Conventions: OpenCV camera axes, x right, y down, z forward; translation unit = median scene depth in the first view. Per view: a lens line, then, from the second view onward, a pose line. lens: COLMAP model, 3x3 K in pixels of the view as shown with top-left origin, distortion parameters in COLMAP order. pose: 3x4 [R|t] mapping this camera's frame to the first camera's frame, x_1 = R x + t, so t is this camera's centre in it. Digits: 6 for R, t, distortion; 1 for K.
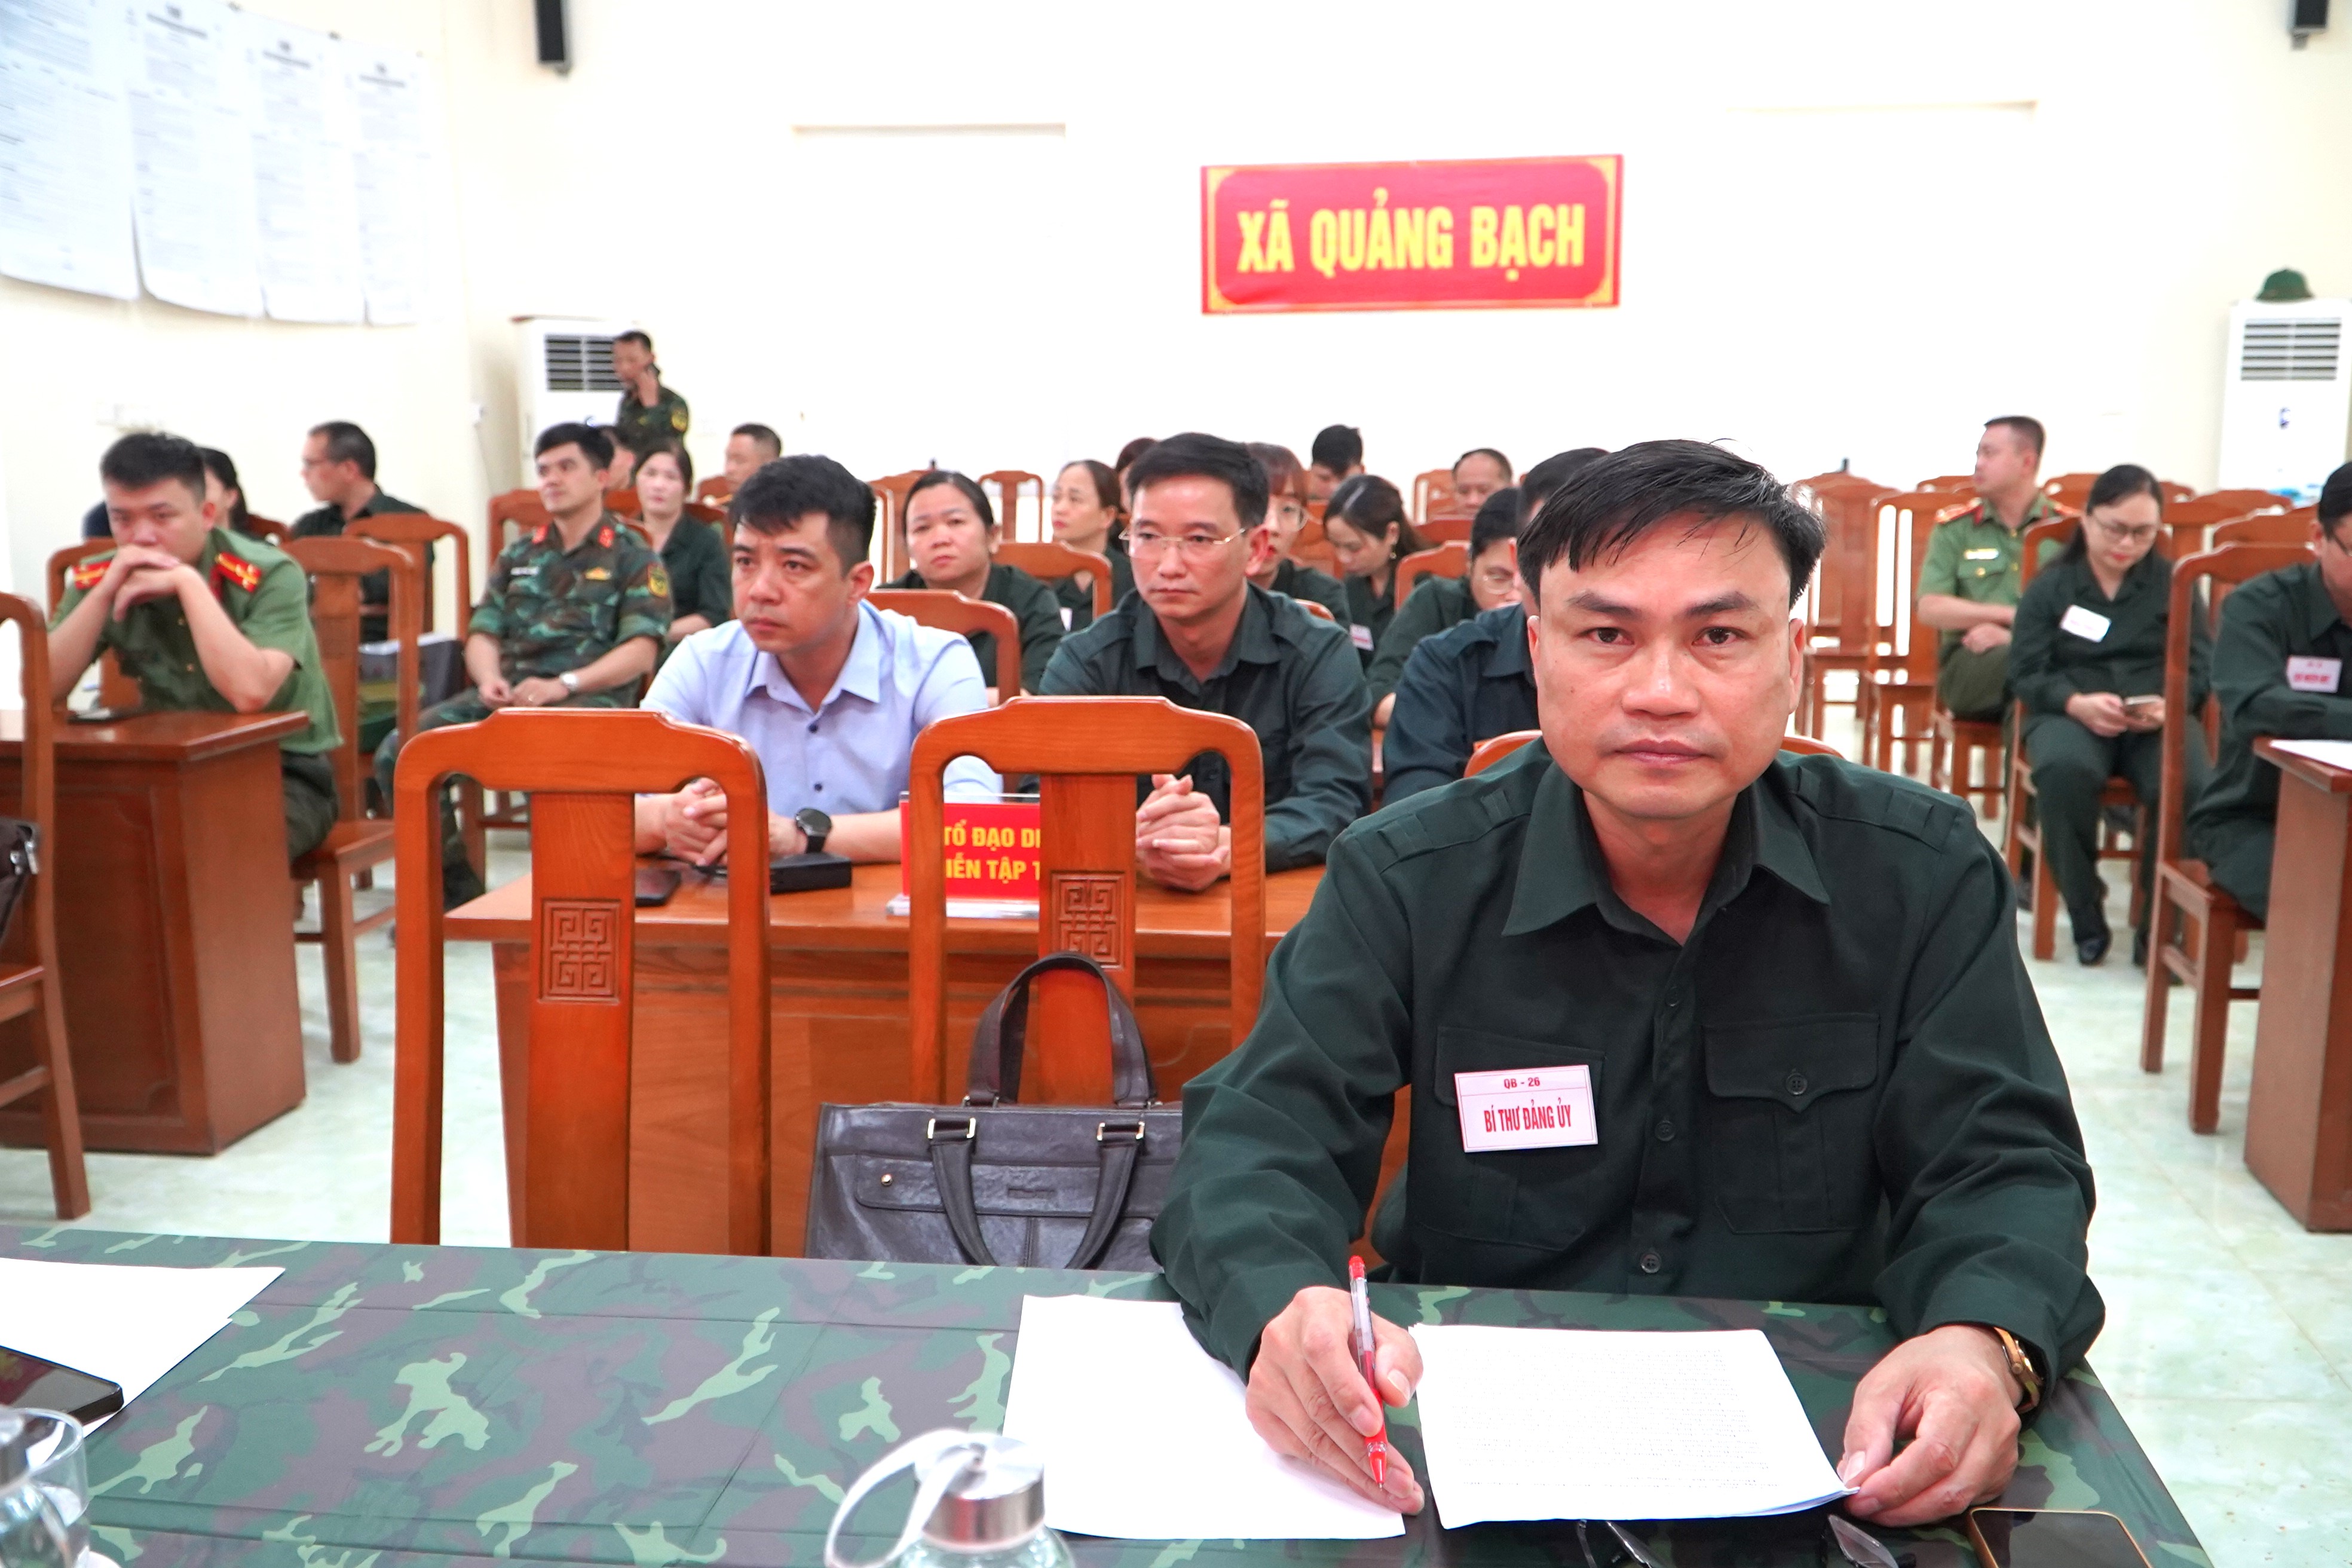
lens RADIAL K [[2232.3, 0, 1176.0], [0, 2232.3, 784.0], [0, 0, 1]] dist [0.001004, -0.000121]
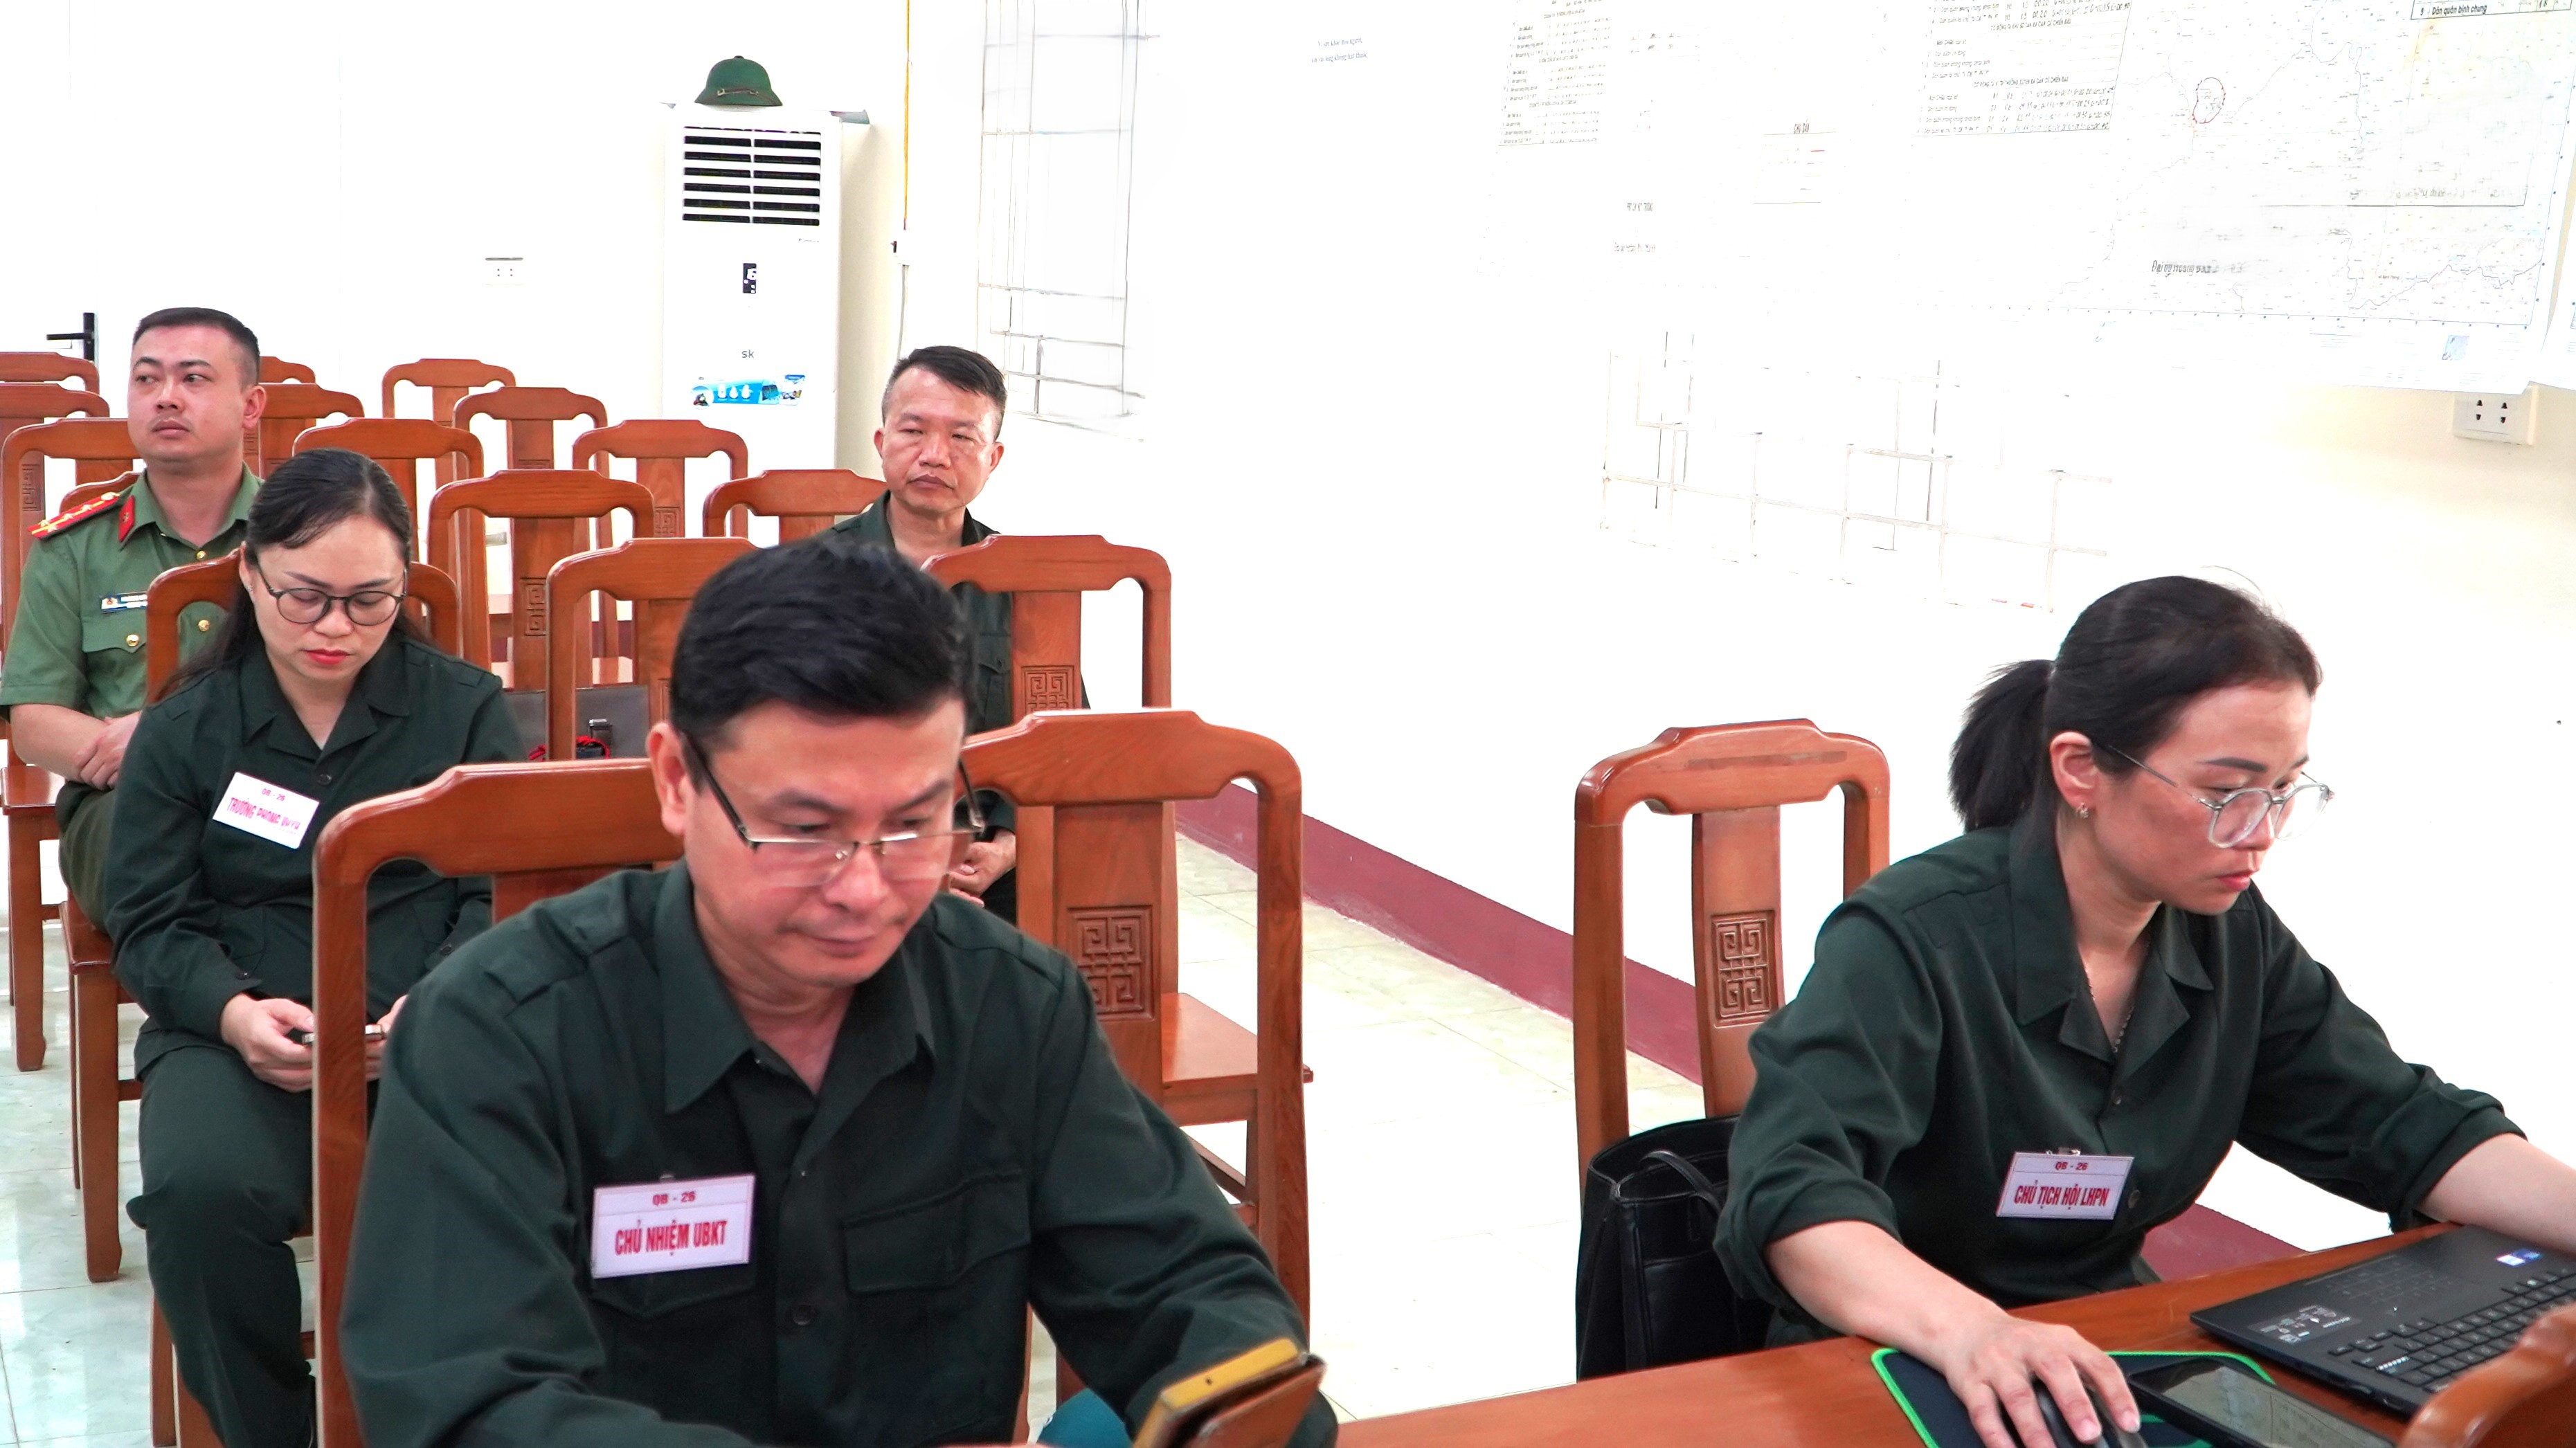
lens RADIAL K [[2841.6, 0, 1288.0], [0, 2841.6, 724.0], [0, 0, 1]] dist [0.003832, -0.898944]
pose [[0.808794, -0.059073, 0.585118, 0.252962], [0.053598, 0.998206, 0.026691, -0.092239], [-0.585645, 0.009773, 0.810509, 0.450594]]
